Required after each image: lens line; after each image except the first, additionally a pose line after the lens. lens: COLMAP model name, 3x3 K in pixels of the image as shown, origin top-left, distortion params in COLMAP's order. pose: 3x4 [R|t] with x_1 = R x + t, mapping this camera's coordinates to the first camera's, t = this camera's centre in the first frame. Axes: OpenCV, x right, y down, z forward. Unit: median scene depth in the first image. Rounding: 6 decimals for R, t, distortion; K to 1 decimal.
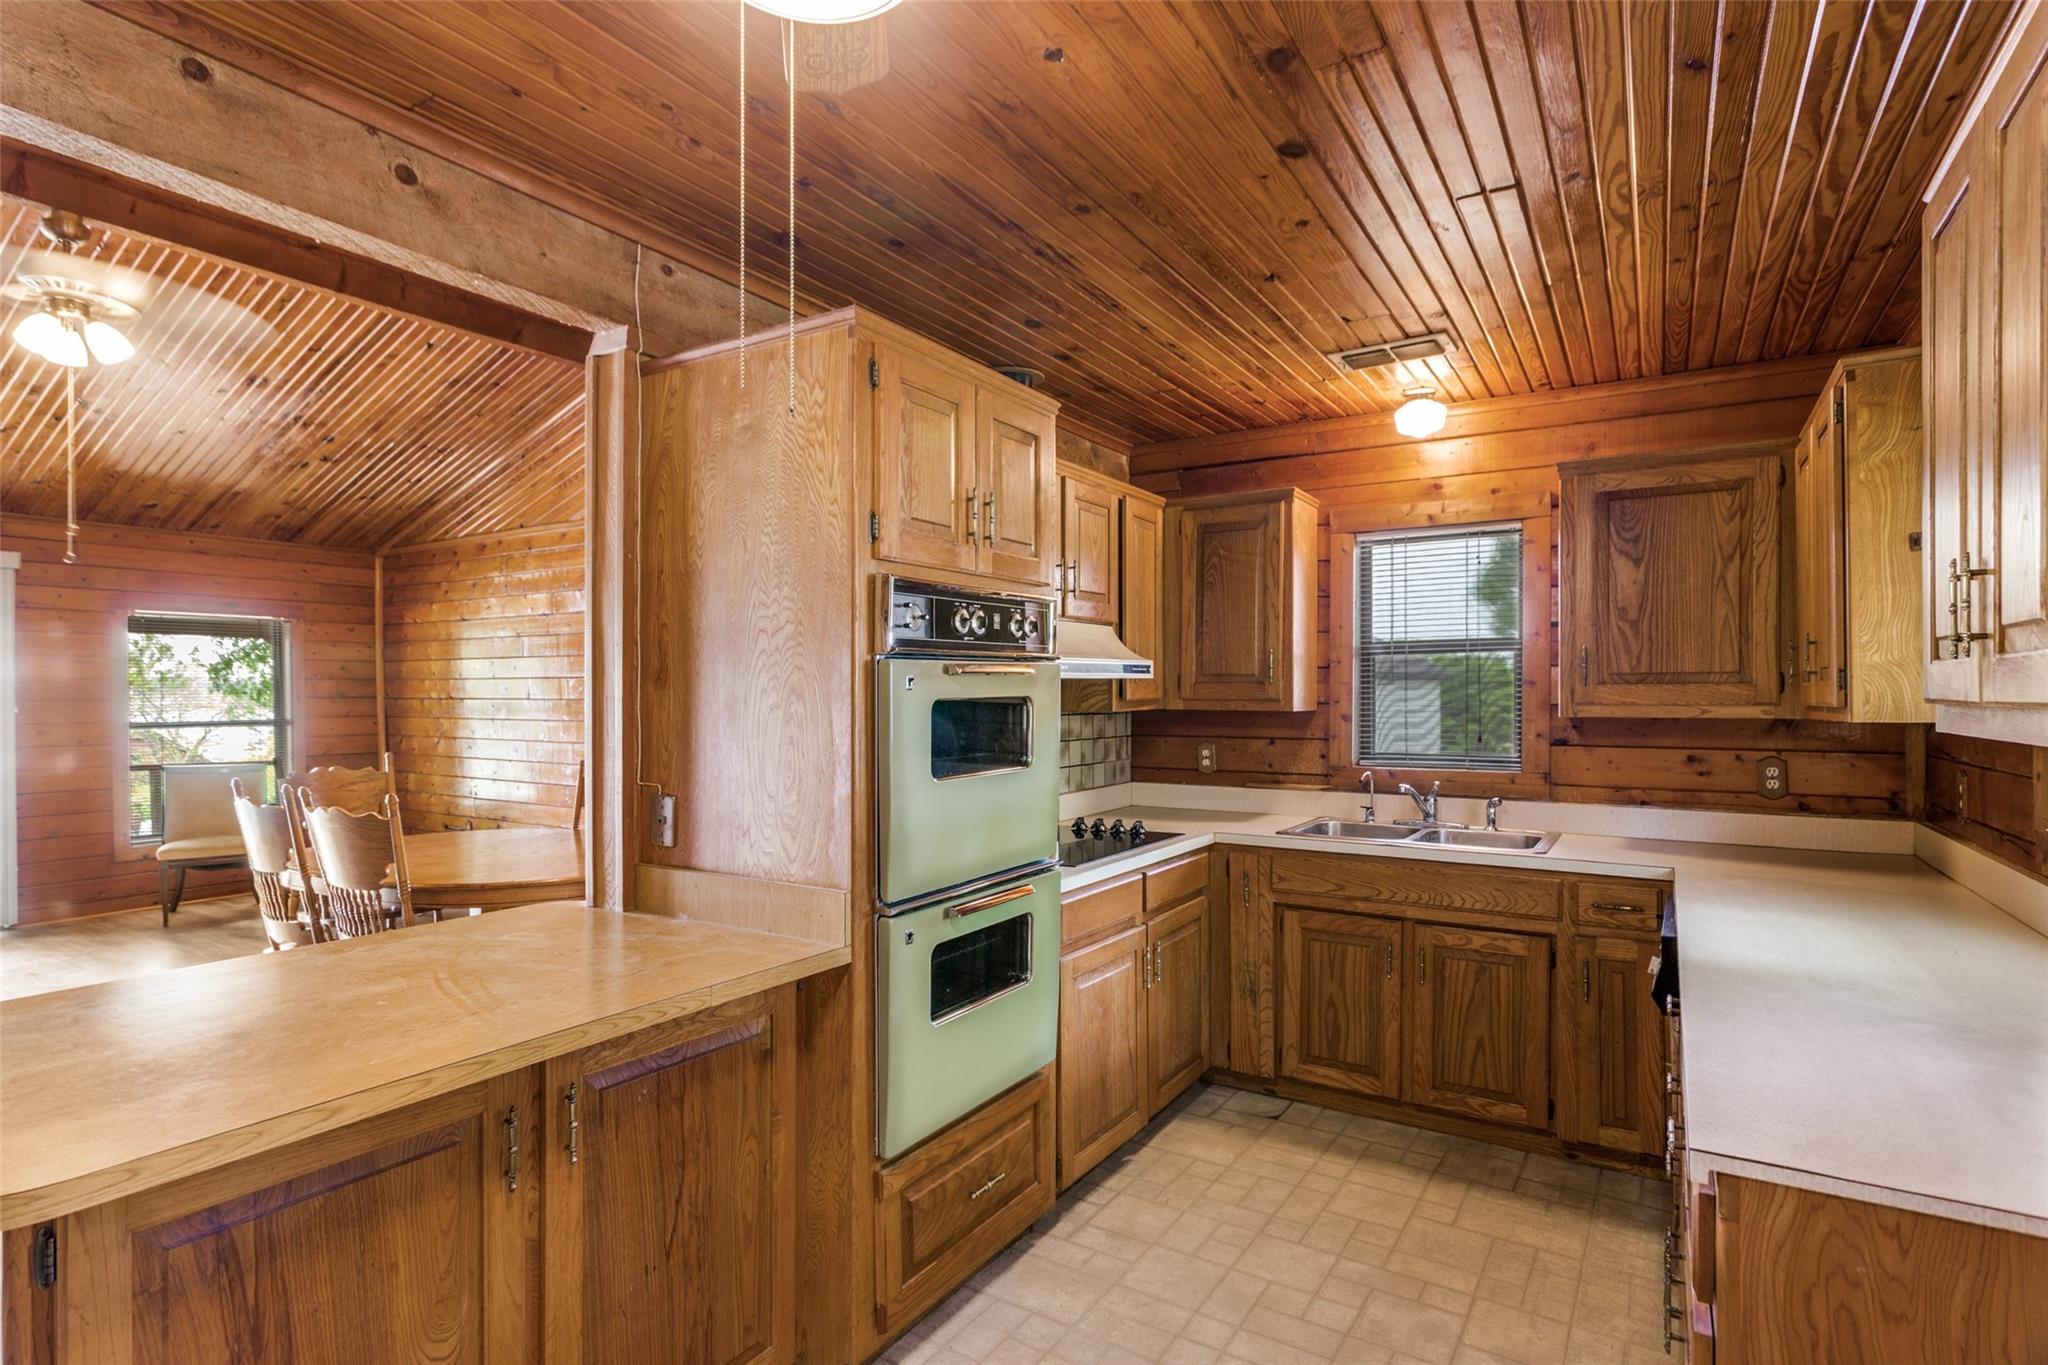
lens RADIAL K [[1019.2, 0, 1019.5], [0, 1019.2, 686.3], [0, 0, 1]] dist [-0.005170, 0.000004]
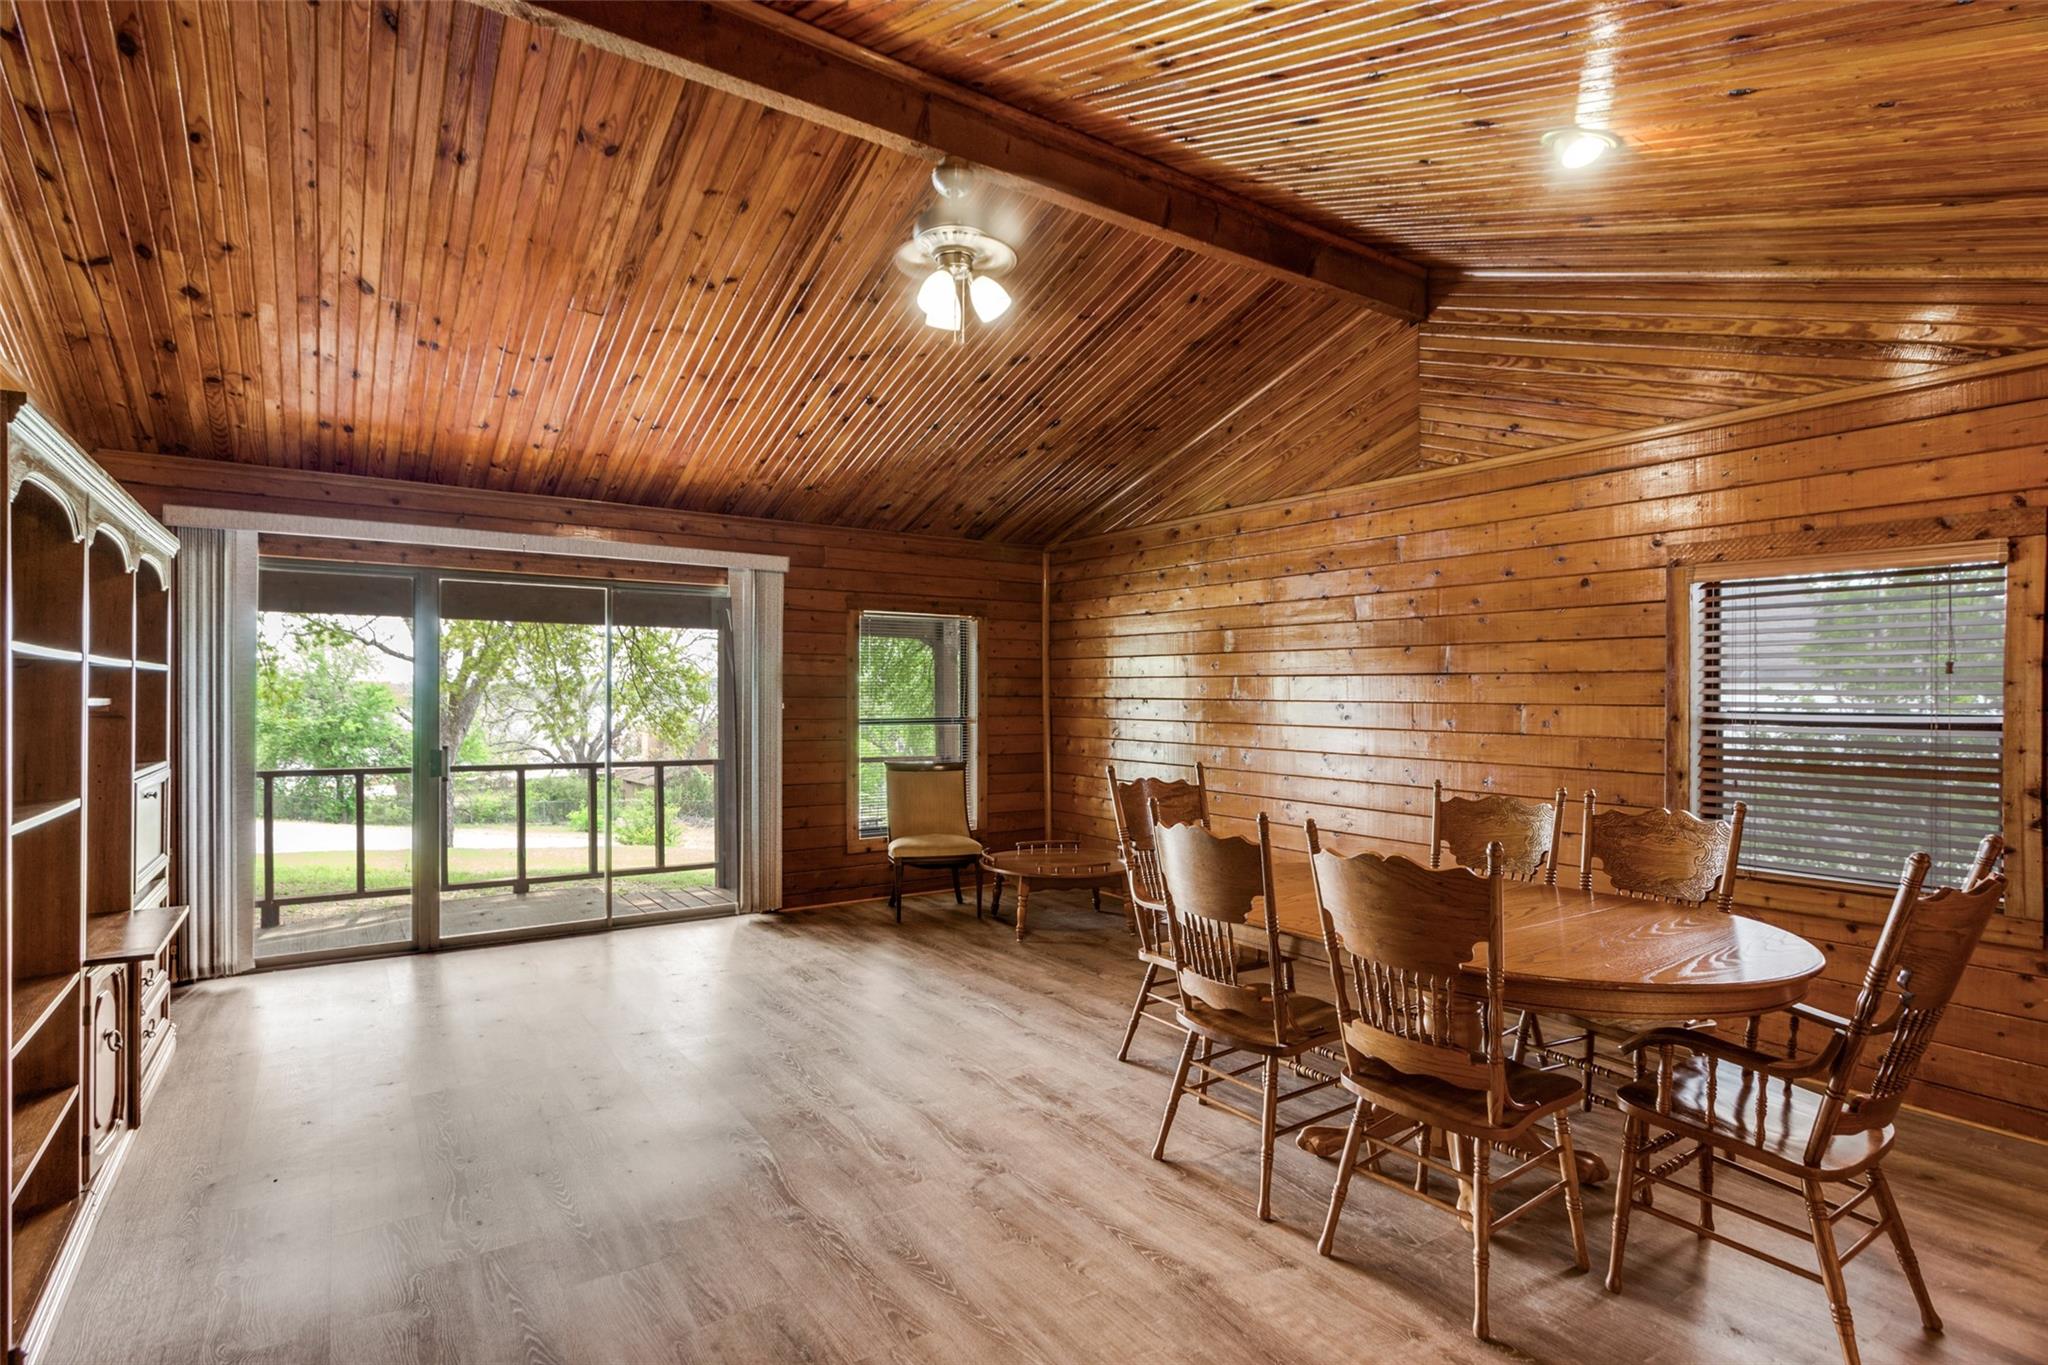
lens RADIAL K [[1019.2, 0, 1032.3], [0, 1019.2, 686.0], [0, 0, 1]] dist [-0.005170, 0.000004]
pose [[0.919323, 0.001505, -0.393500, -0.283341], [-0.002847, 0.999992, -0.002828, 0.003600], [0.393493, 0.003721, 0.919320, 0.106075]]
